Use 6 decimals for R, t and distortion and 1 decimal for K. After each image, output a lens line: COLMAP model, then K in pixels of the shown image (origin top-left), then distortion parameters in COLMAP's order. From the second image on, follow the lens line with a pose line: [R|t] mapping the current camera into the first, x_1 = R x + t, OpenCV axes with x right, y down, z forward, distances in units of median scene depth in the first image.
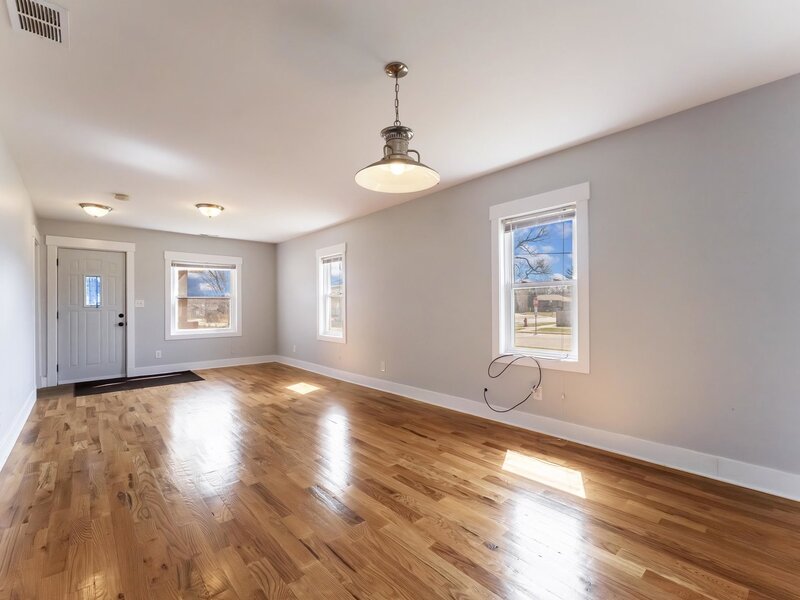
lens RADIAL K [[359.6, 0, 400.8], [0, 359.6, 302.7], [0, 0, 1]] dist [-0.000042, -0.000250]
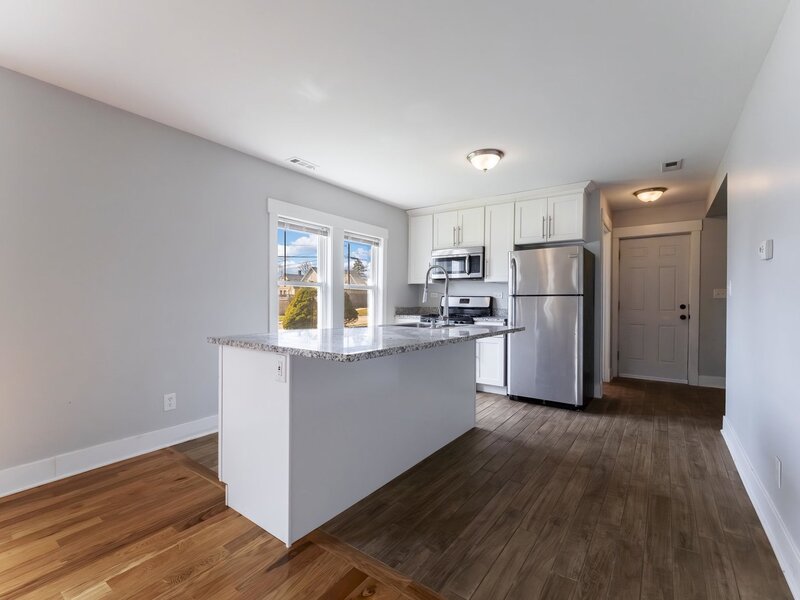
lens RADIAL K [[359.1, 0, 402.5], [0, 359.1, 301.4], [0, 0, 1]] dist [0.000239, -0.000116]
pose [[-0.214257, -0.001670, 0.976776, -0.126991], [-0.008706, 0.999962, -0.000200, 0.000710], [-0.976739, -0.008546, -0.214263, 0.142424]]
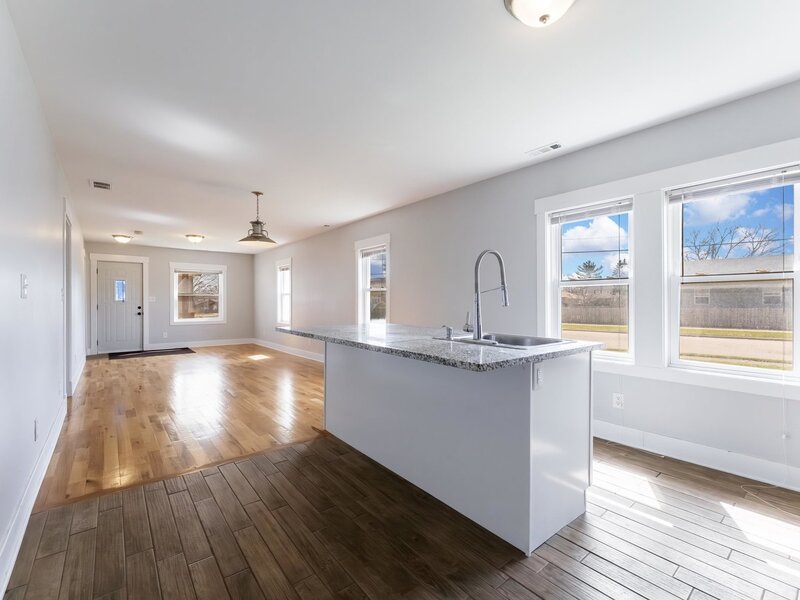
lens RADIAL K [[359.1, 0, 402.5], [0, 359.1, 301.4], [0, 0, 1]] dist [0.000239, -0.000116]
pose [[0.999274, 0.004405, -0.037848, 0.413878], [-0.004076, 0.999953, 0.008764, -0.007190], [0.037885, -0.008603, 0.999245, -0.498796]]
